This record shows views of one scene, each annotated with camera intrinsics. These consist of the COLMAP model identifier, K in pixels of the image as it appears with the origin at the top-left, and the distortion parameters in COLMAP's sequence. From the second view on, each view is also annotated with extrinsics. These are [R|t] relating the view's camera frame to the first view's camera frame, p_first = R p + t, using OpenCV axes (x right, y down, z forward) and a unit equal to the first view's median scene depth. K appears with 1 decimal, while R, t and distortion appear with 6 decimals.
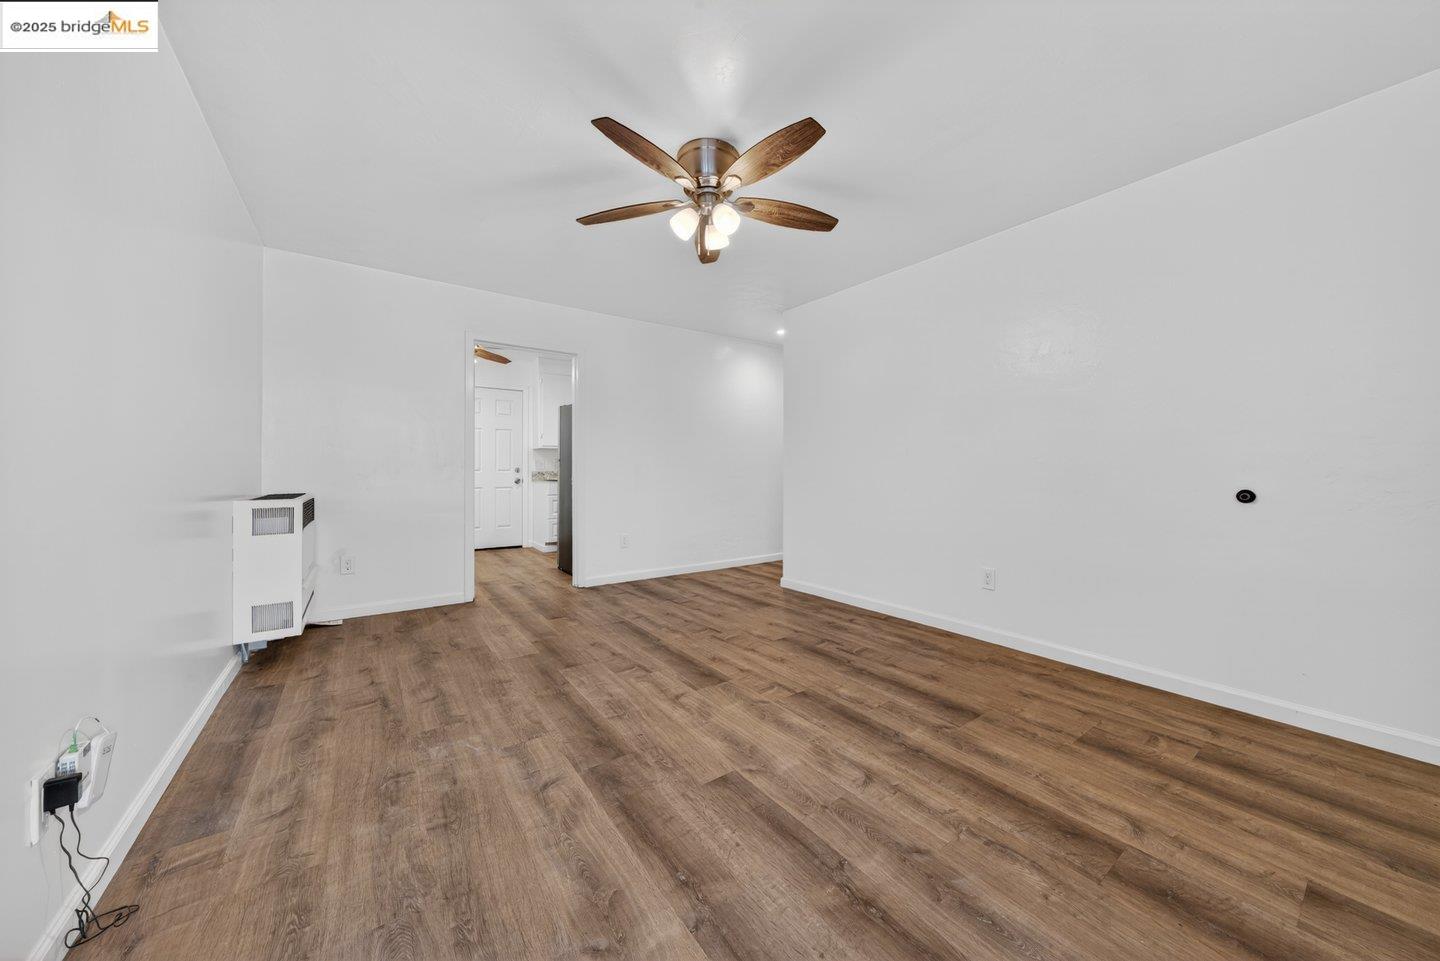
lens RADIAL K [[494.2, 0, 726.9], [0, 494.2, 480.6], [0, 0, 1]] dist [-0.016398, 0.006610]
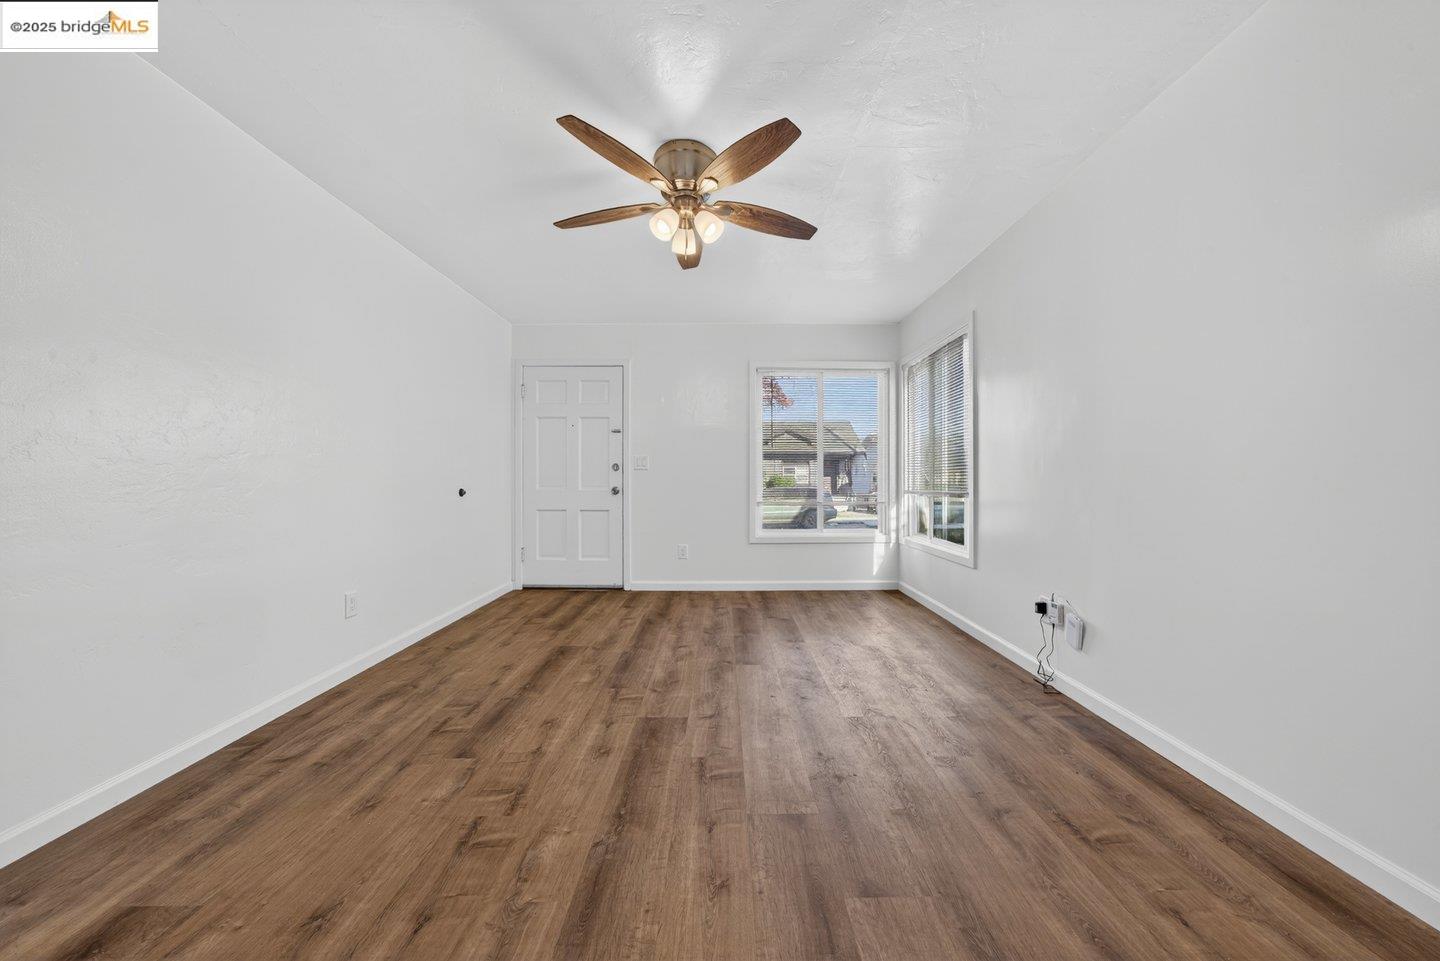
lens RADIAL K [[494.2, 0, 726.9], [0, 494.2, 480.6], [0, 0, 1]] dist [-0.016398, 0.006610]
pose [[-0.809755, -0.002163, 0.586764, -0.667075], [0.012260, 0.999713, 0.020604, -0.034751], [-0.586640, 0.023877, -0.809496, 1.704346]]
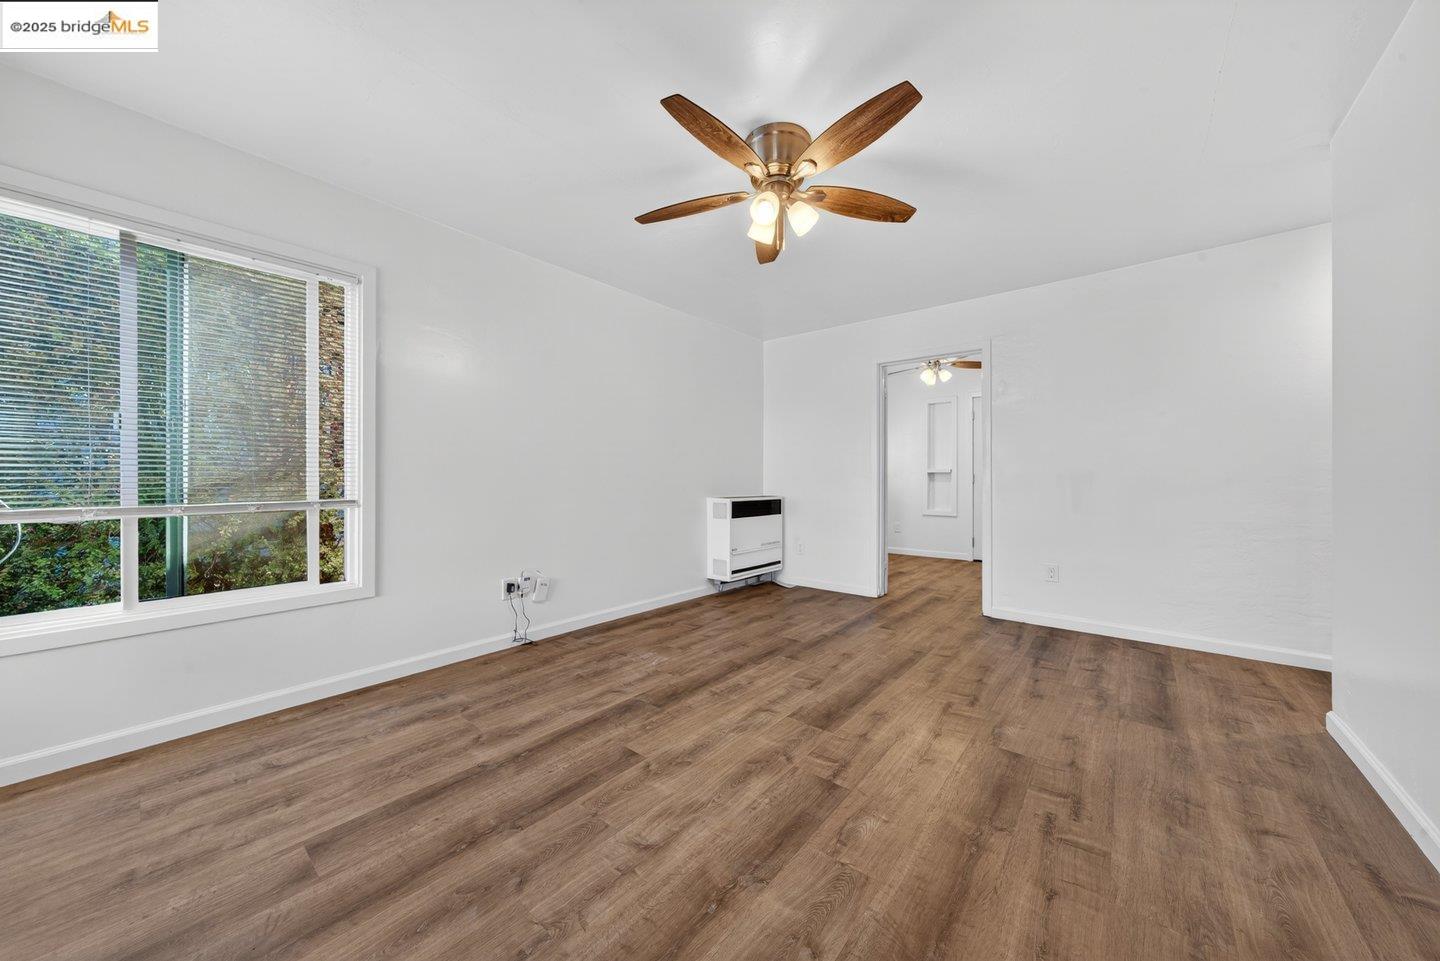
lens RADIAL K [[494.2, 0, 726.9], [0, 494.2, 480.6], [0, 0, 1]] dist [-0.016398, 0.006610]
pose [[0.247147, -0.001952, -0.968976, 0.812169], [-0.020195, 0.999770, -0.007165, -0.008815], [0.968768, 0.021340, 0.247051, 0.657642]]
